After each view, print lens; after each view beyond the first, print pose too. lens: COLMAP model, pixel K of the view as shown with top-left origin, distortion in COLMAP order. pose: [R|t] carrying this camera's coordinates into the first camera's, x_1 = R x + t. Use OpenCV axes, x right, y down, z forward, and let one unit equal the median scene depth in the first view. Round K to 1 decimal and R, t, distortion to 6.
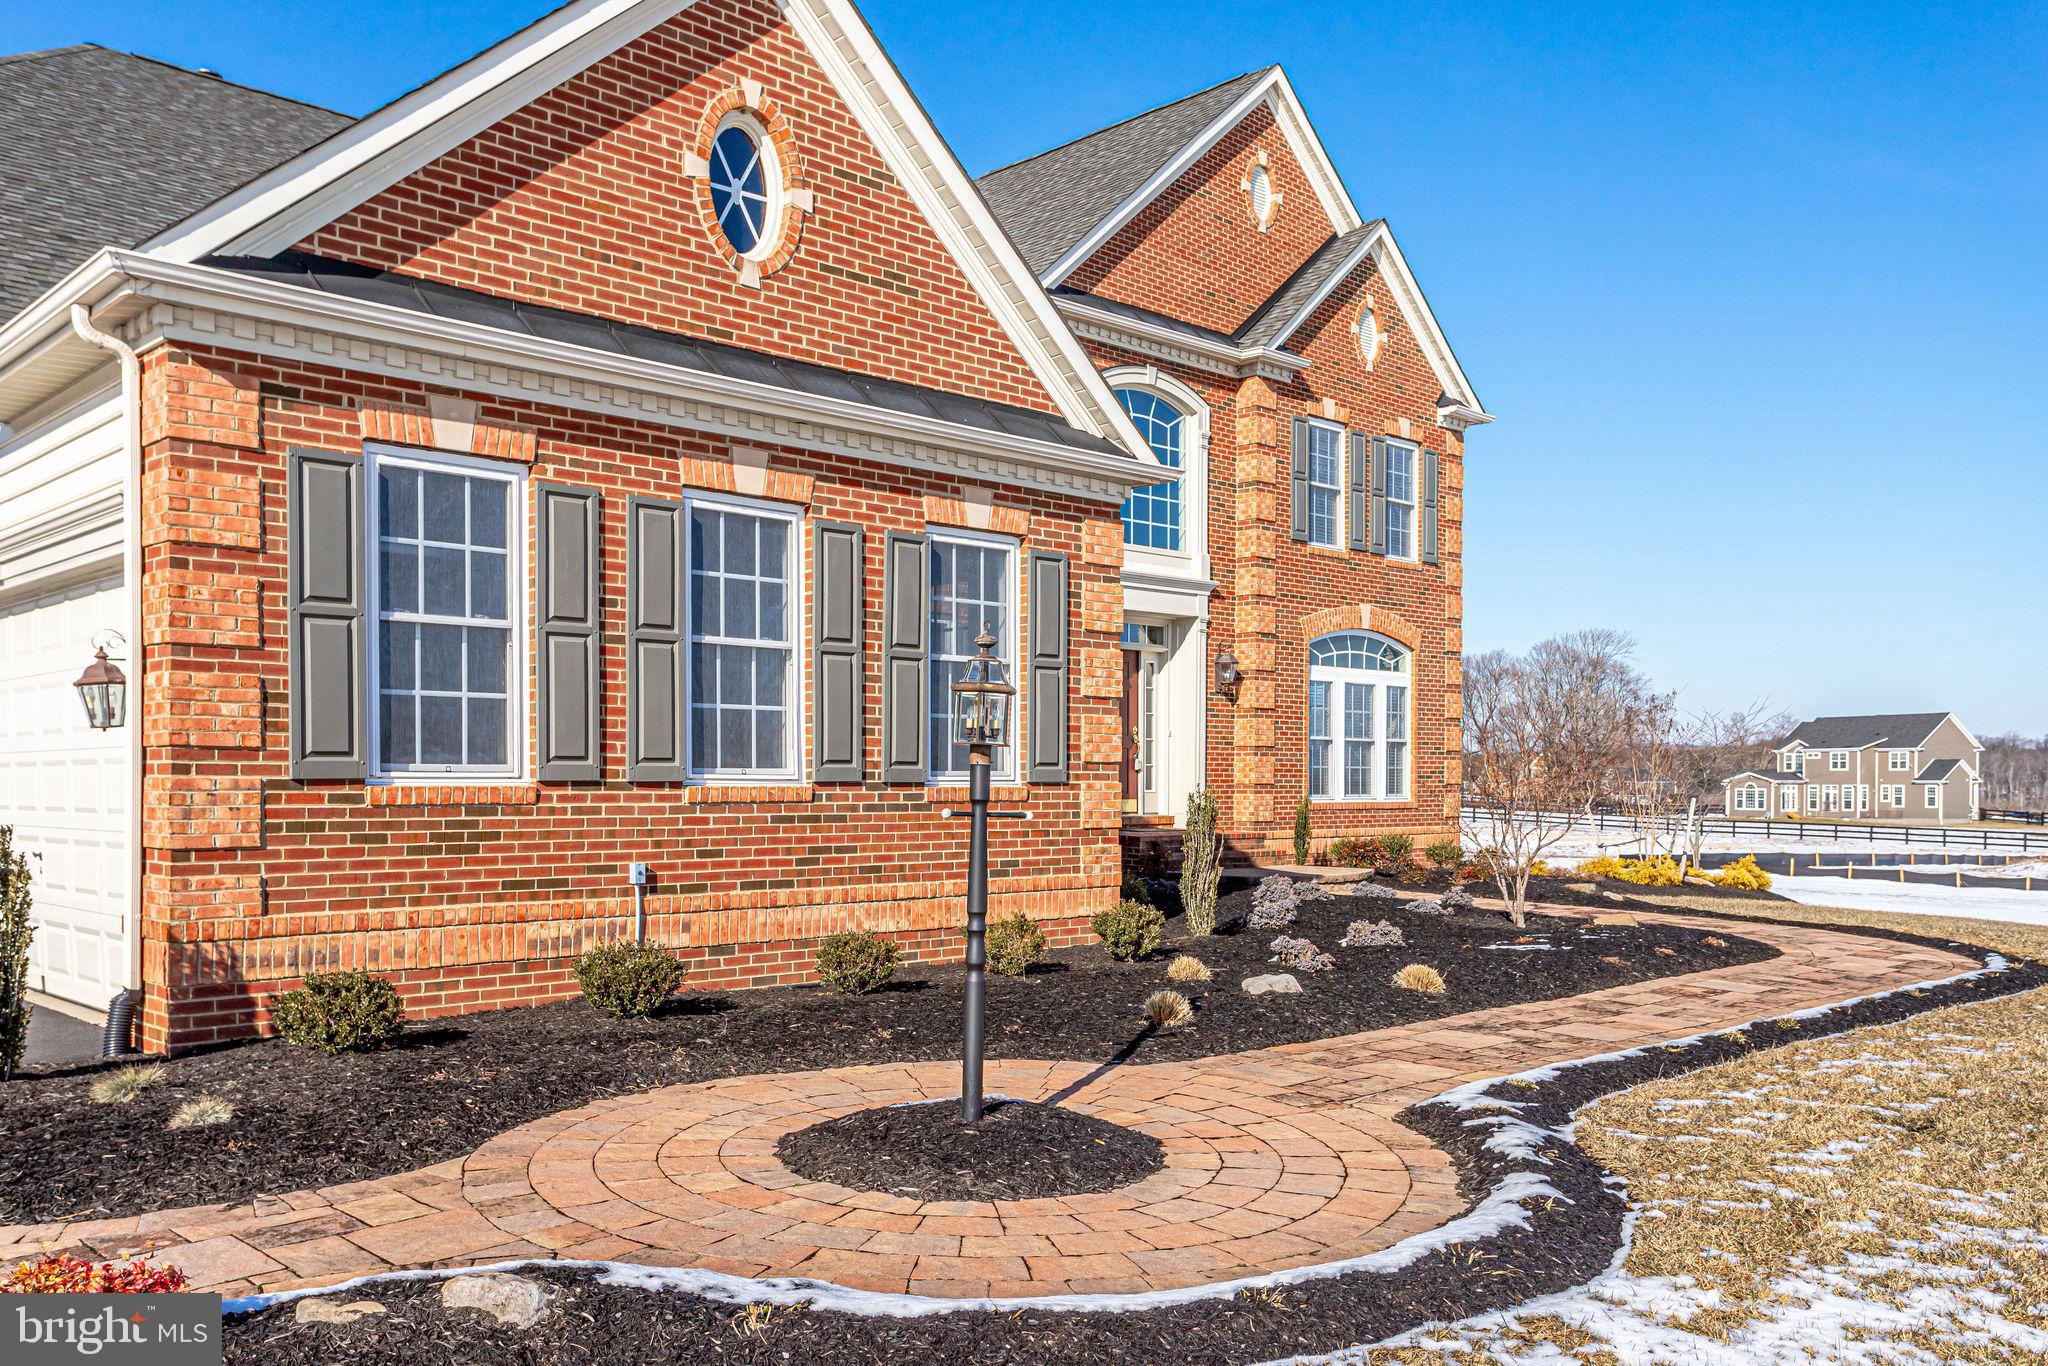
lens RADIAL K [[1692.2, 0, 1016.2], [0, 1692.2, 807.2], [0, 0, 1]] dist [0.007701, 0.005747]
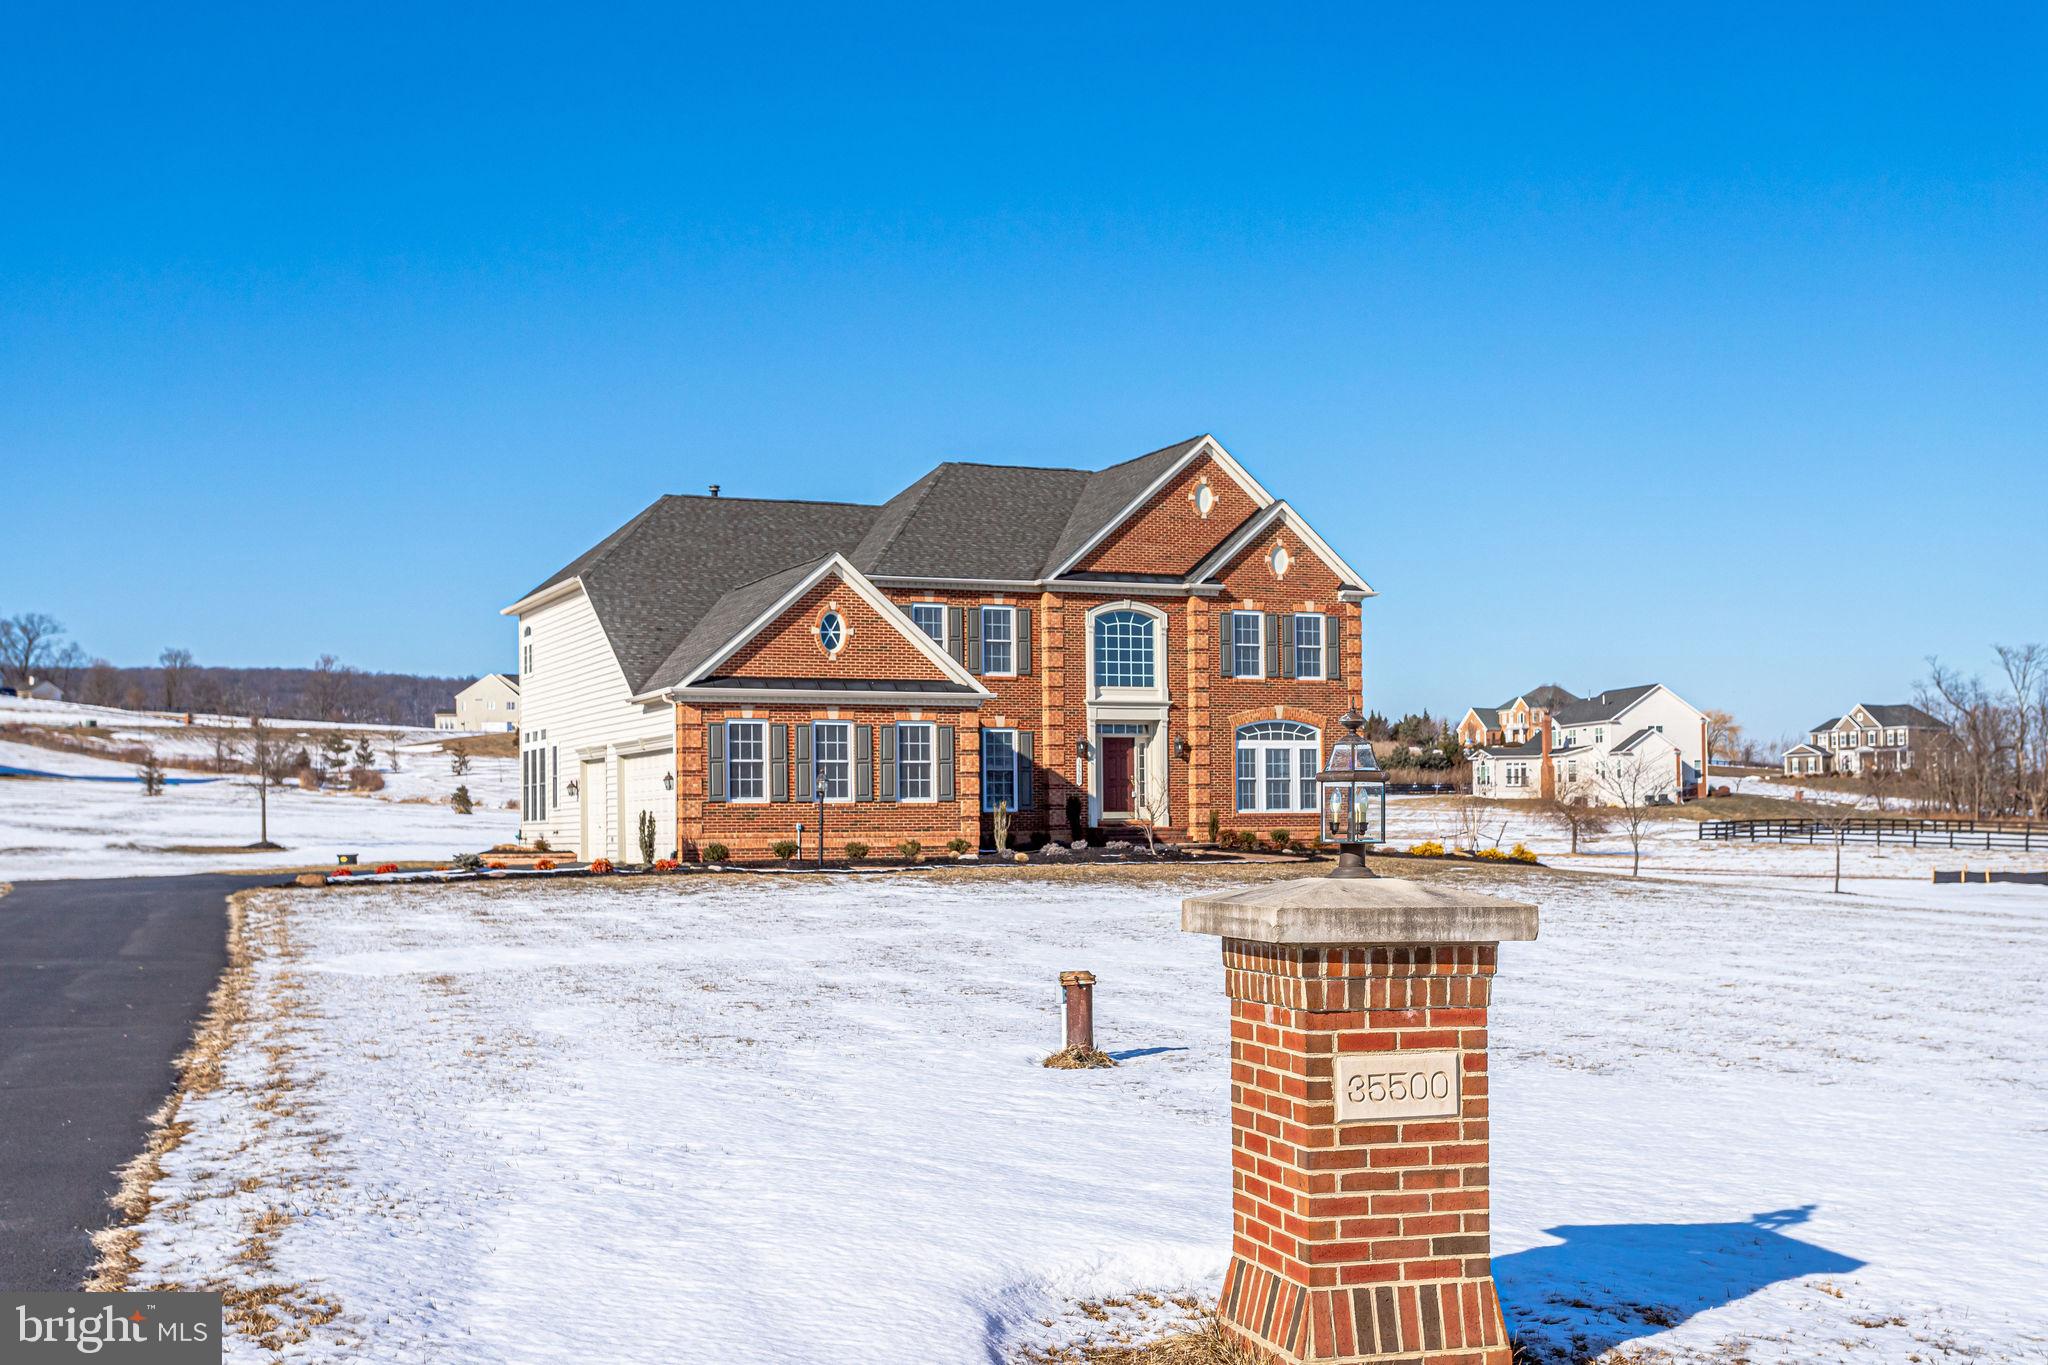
lens RADIAL K [[2320.8, 0, 1032.6], [0, 2320.8, 785.5], [0, 0, 1]] dist [0.011342, -0.003376]
pose [[0.941272, -0.018796, -0.337126, 1.700305], [0.007508, 0.999368, -0.034756, 0.112102], [0.337567, 0.030183, 0.940818, -3.105068]]
